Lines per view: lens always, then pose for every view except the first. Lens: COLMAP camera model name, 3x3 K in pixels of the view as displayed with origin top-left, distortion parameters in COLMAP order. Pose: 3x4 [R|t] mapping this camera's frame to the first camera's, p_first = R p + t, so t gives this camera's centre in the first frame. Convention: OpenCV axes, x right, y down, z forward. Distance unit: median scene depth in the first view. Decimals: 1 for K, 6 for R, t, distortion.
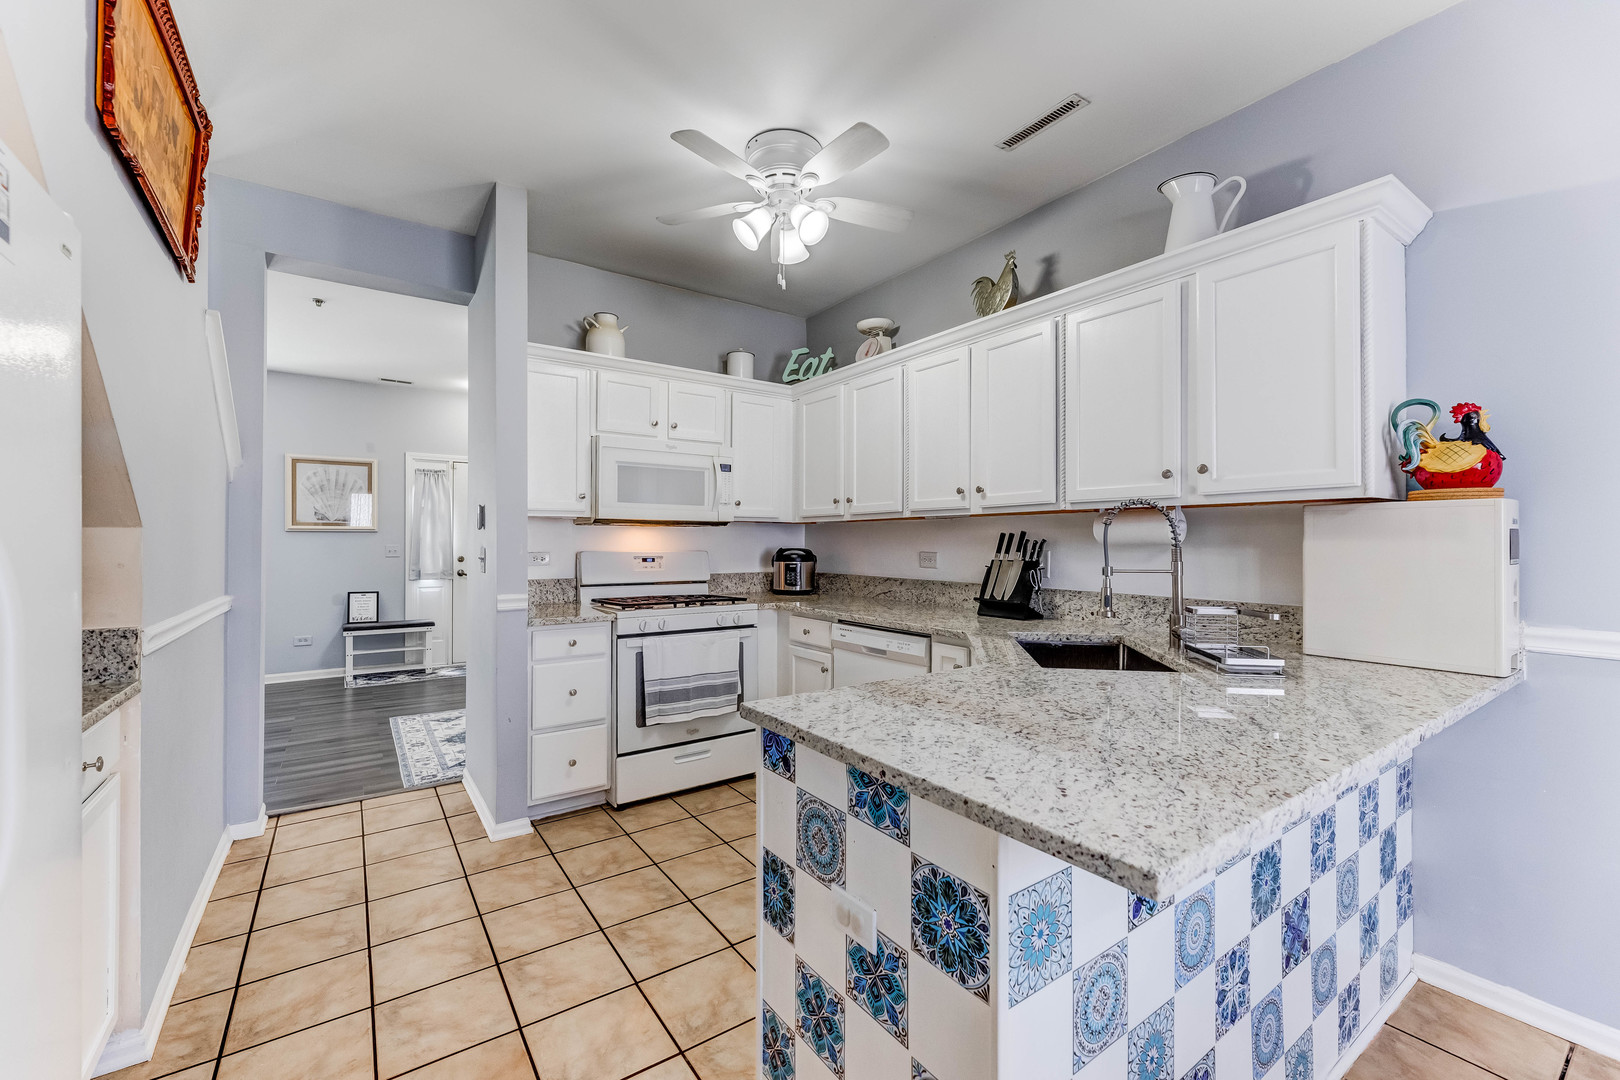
lens RADIAL K [[660.2, 0, 805.0], [0, 660.2, 538.2], [0, 0, 1]] dist [0.001024, 0.000369]
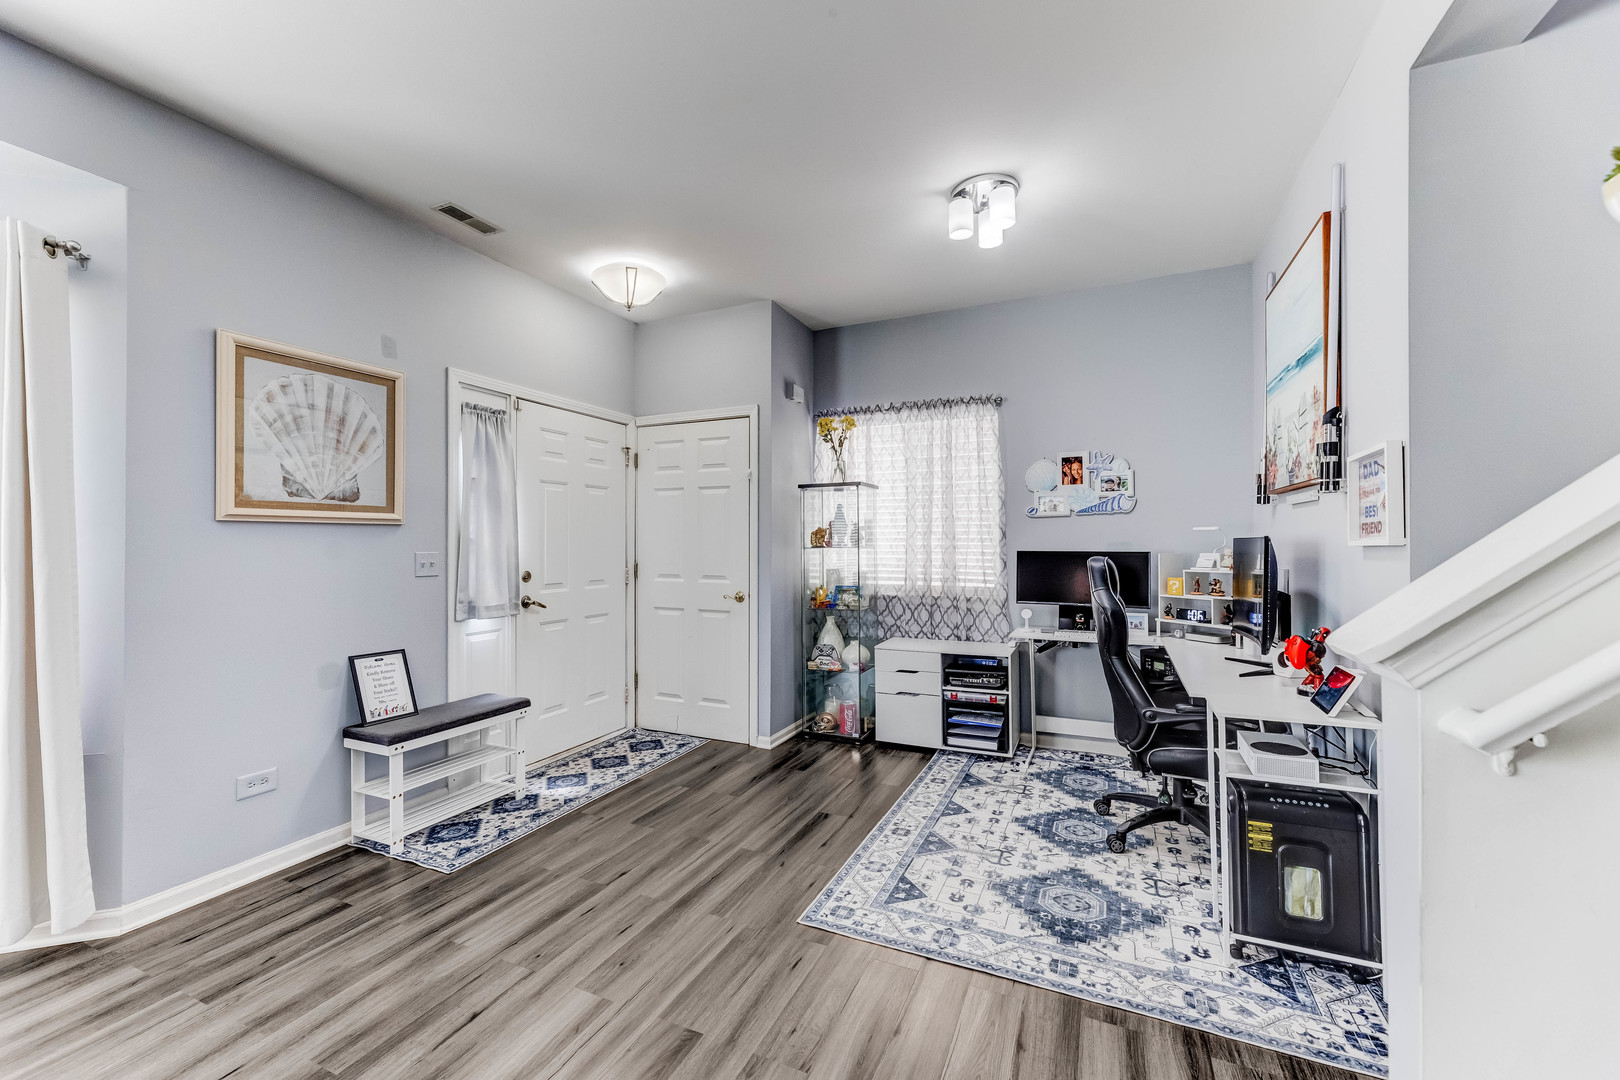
lens RADIAL K [[658.7, 0, 798.8], [0, 658.7, 542.2], [0, 0, 1]] dist [0.002708, 0.000428]
pose [[0.863017, -0.001904, 0.505171, -1.260082], [-0.000413, 0.999990, 0.004474, 0.000886], [-0.505174, -0.004070, 0.863008, 0.866309]]
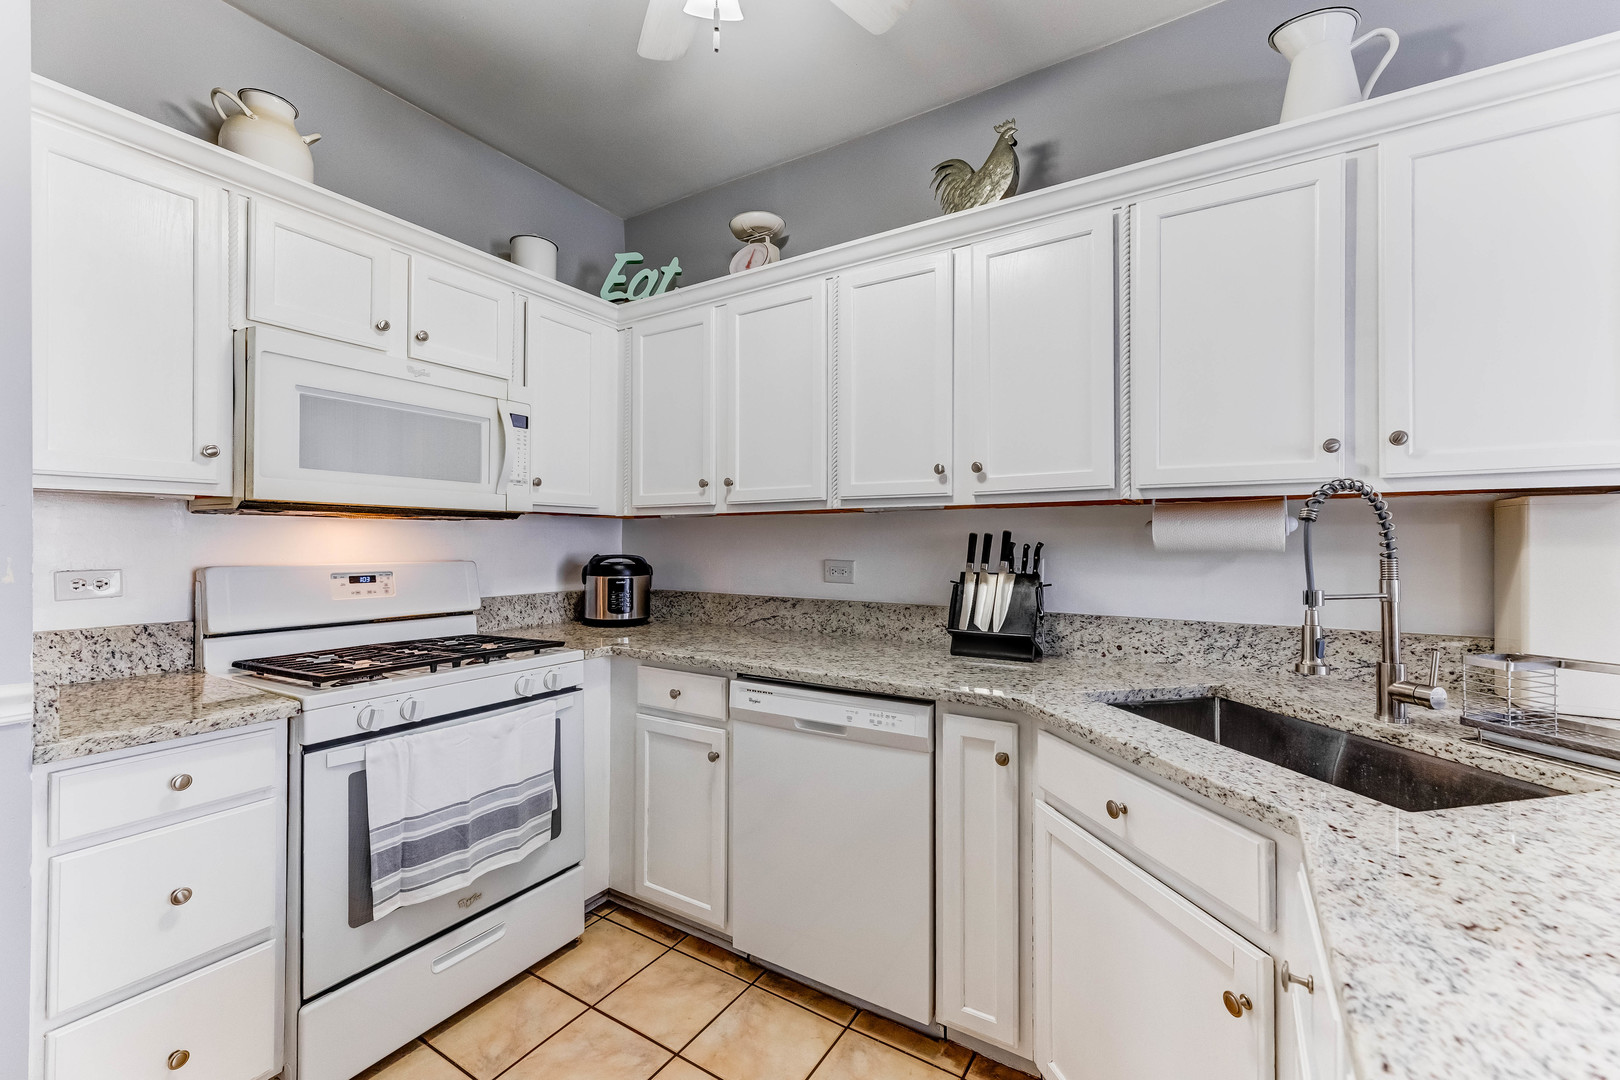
lens RADIAL K [[669.0, 0, 803.8], [0, 669.0, 537.8], [0, 0, 1]] dist [0.006843, 0.000305]
pose [[0.920998, 0.001518, 0.389563, -0.135334], [-0.001778, 0.999998, 0.000306, -0.002976], [-0.389562, -0.000974, 0.921000, 0.397691]]
